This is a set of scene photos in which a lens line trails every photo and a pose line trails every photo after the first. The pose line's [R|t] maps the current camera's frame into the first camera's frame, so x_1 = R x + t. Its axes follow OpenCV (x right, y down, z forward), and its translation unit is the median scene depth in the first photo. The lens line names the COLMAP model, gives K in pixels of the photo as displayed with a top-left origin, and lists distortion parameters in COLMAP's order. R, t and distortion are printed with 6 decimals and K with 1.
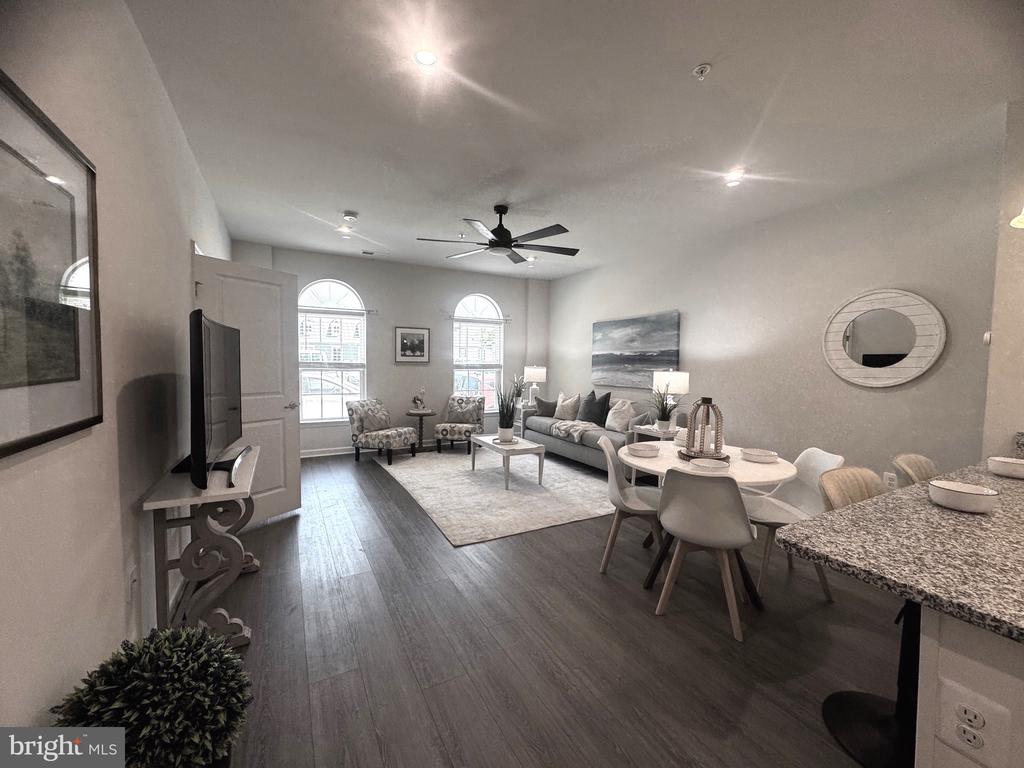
lens RADIAL K [[408.3, 0, 513.0], [0, 408.3, 385.4], [0, 0, 1]] dist [-0.004544, 0.000469]
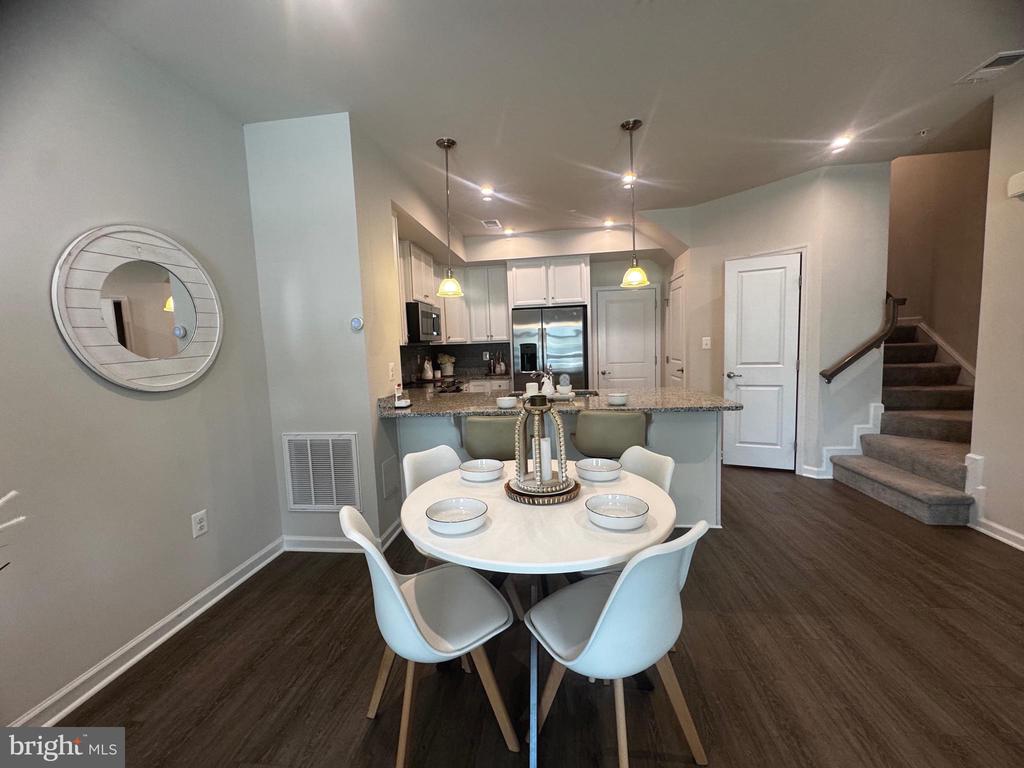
lens RADIAL K [[408.3, 0, 508.2], [0, 408.3, 383.4], [0, 0, 1]] dist [-0.004544, 0.000469]
pose [[-0.810952, -0.040127, 0.583735, 0.075255], [0.062851, 0.985899, 0.155088, -0.045929], [-0.581727, 0.162457, -0.796995, 0.779909]]
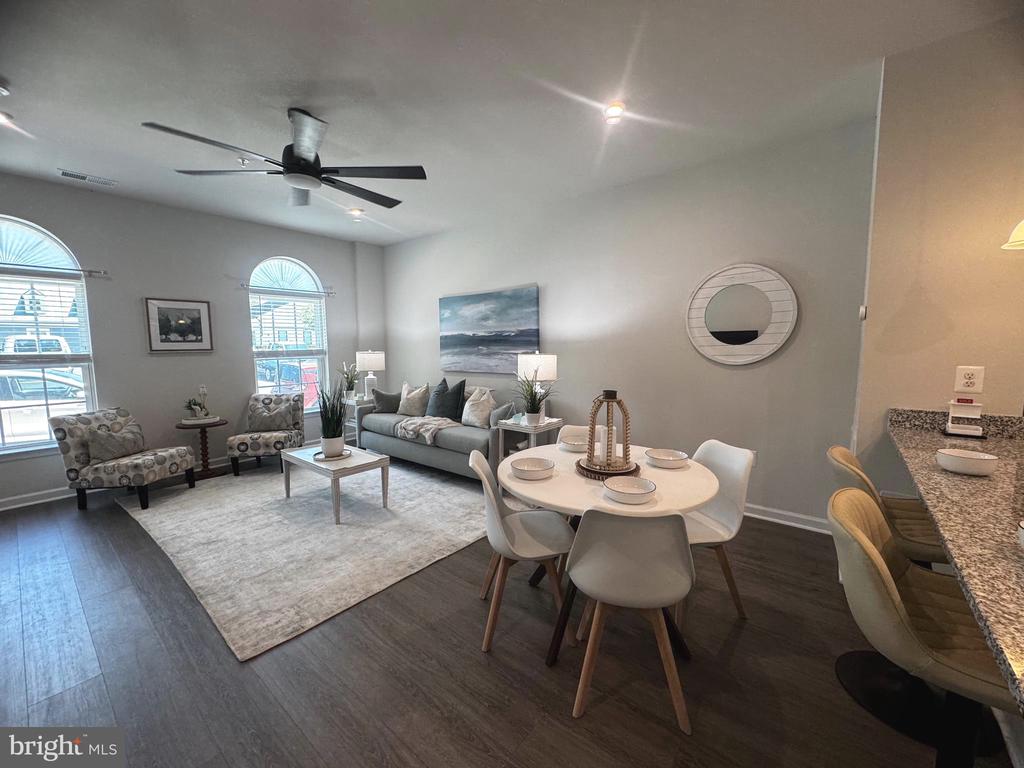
lens RADIAL K [[408.3, 0, 512.7], [0, 408.3, 385.1], [0, 0, 1]] dist [-0.004544, 0.000469]
pose [[0.926718, -0.058484, 0.371179, 0.015801], [0.041737, 0.997722, 0.053001, -0.014116], [-0.373433, -0.033625, 0.927048, 0.188776]]
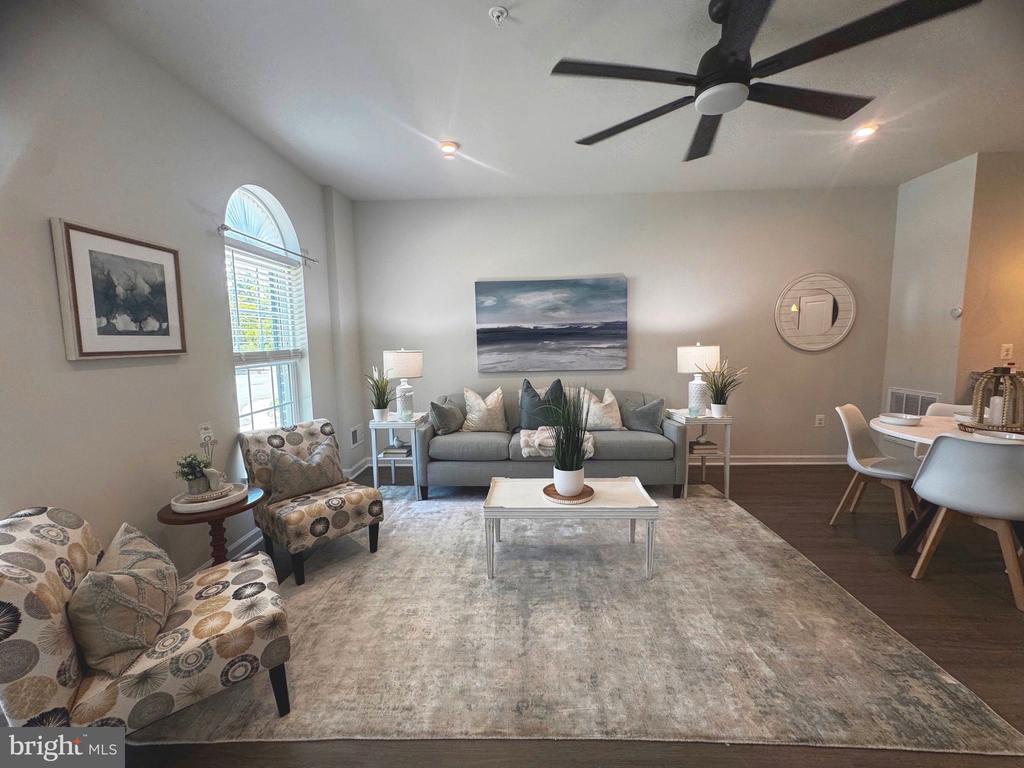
lens RADIAL K [[408.3, 0, 511.6], [0, 408.3, 383.9], [0, 0, 1]] dist [-0.004544, 0.000469]
pose [[0.518318, -0.113687, 0.847597, -0.458215], [0.074877, 0.993351, 0.087448, -0.049263], [-0.851903, 0.018139, 0.523385, 0.750242]]
